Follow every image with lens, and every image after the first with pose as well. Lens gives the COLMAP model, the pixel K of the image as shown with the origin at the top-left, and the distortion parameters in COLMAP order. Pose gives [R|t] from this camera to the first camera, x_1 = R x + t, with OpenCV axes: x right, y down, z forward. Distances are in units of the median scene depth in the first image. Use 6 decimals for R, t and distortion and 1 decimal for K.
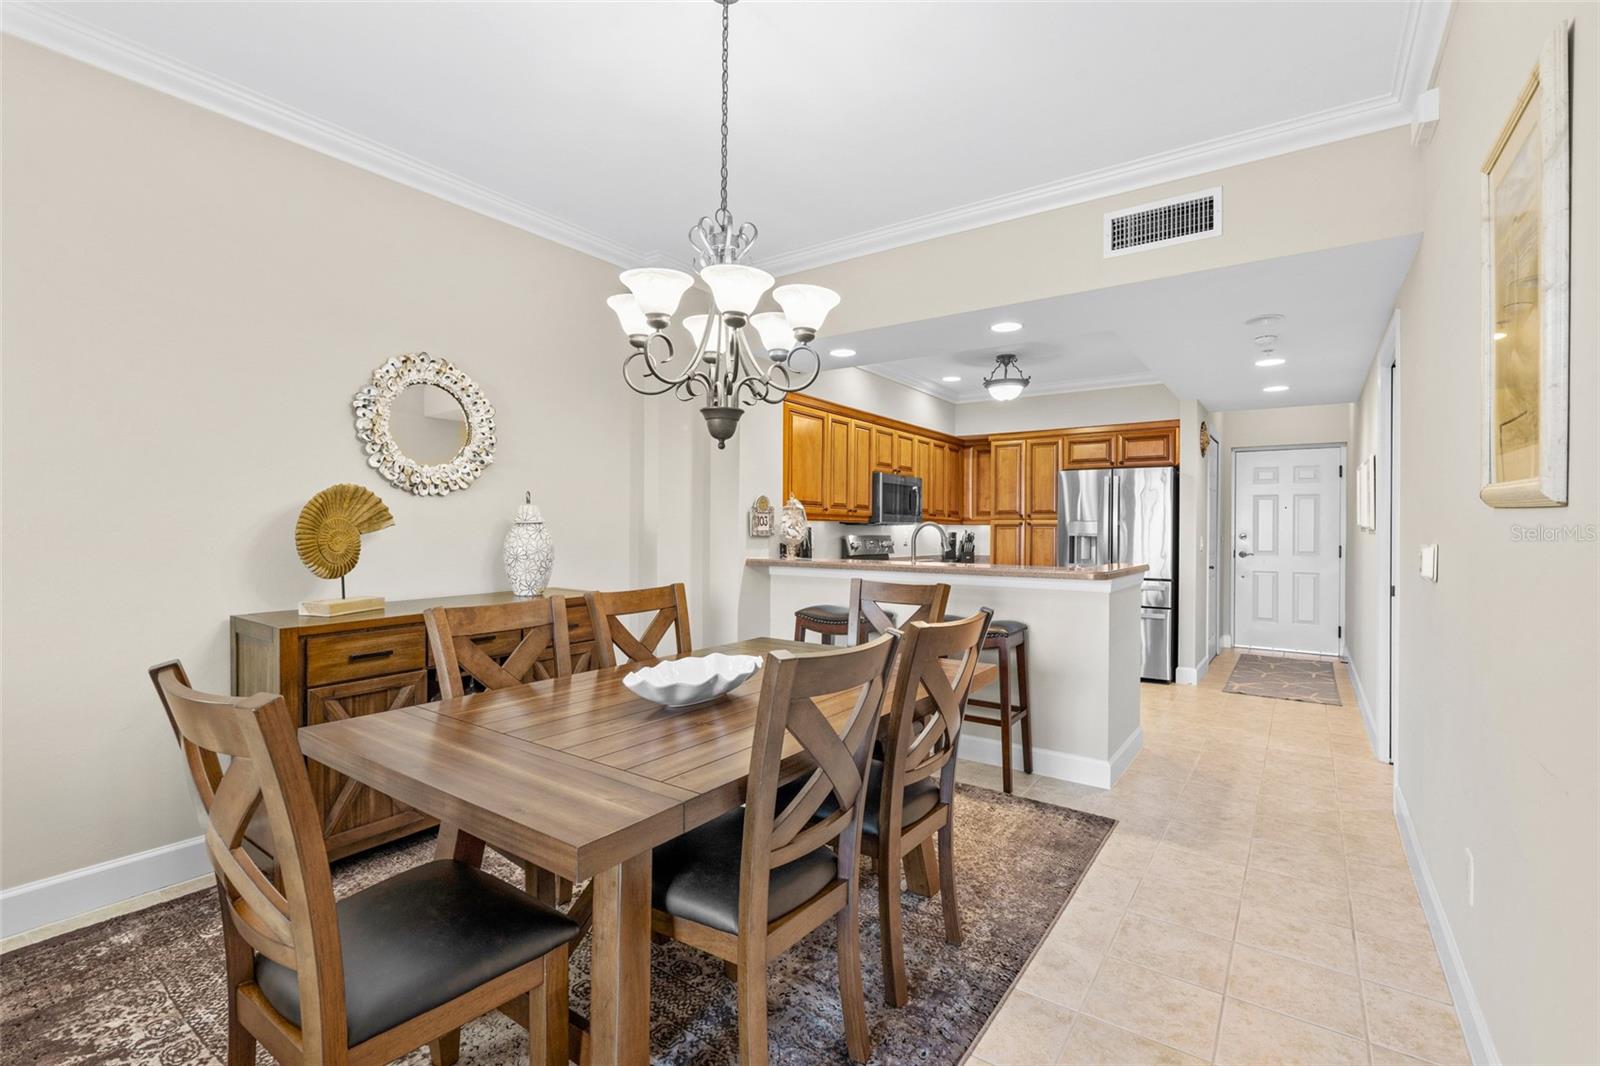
lens RADIAL K [[717.3, 0, 812.4], [0, 717.3, 523.6], [0, 0, 1]] dist [-0.001350, -0.000317]
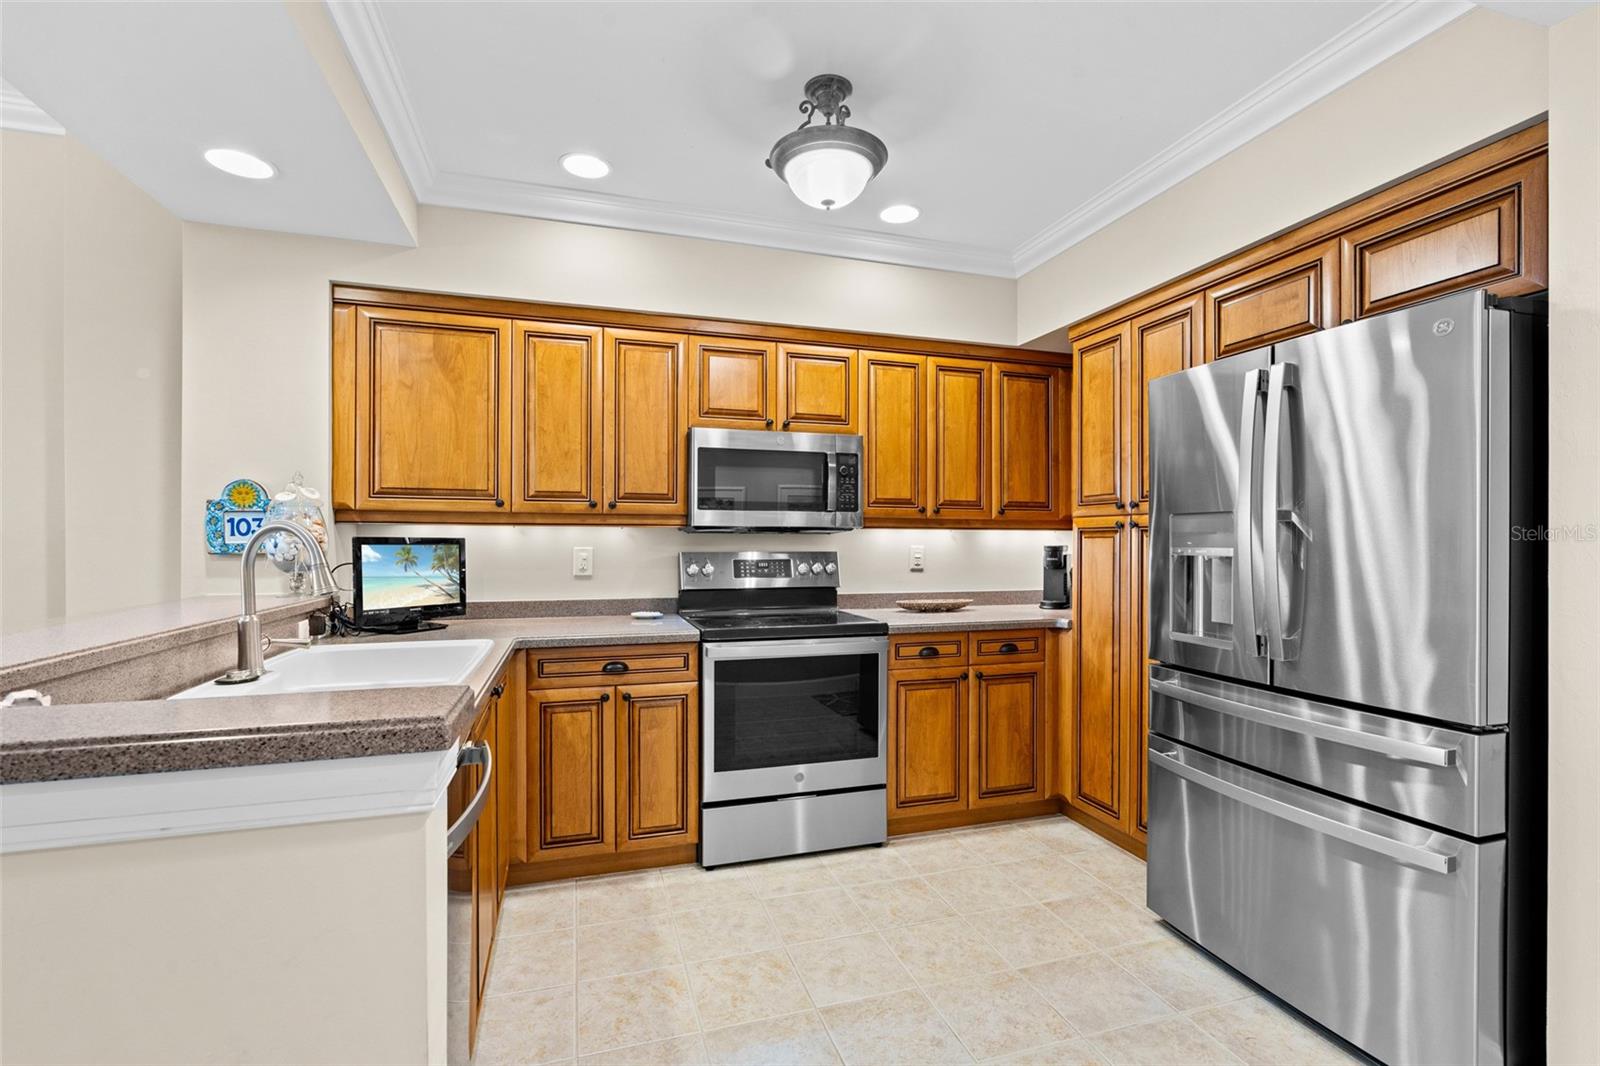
lens RADIAL K [[718.4, 0, 800.0], [0, 718.4, 533.0], [0, 0, 1]] dist [-0.001876, 0.000179]
pose [[0.790701, -0.012706, -0.612071, 0.403018], [0.008028, 0.999914, -0.010387, 0.007254], [0.612150, 0.003299, 0.790735, 0.561998]]
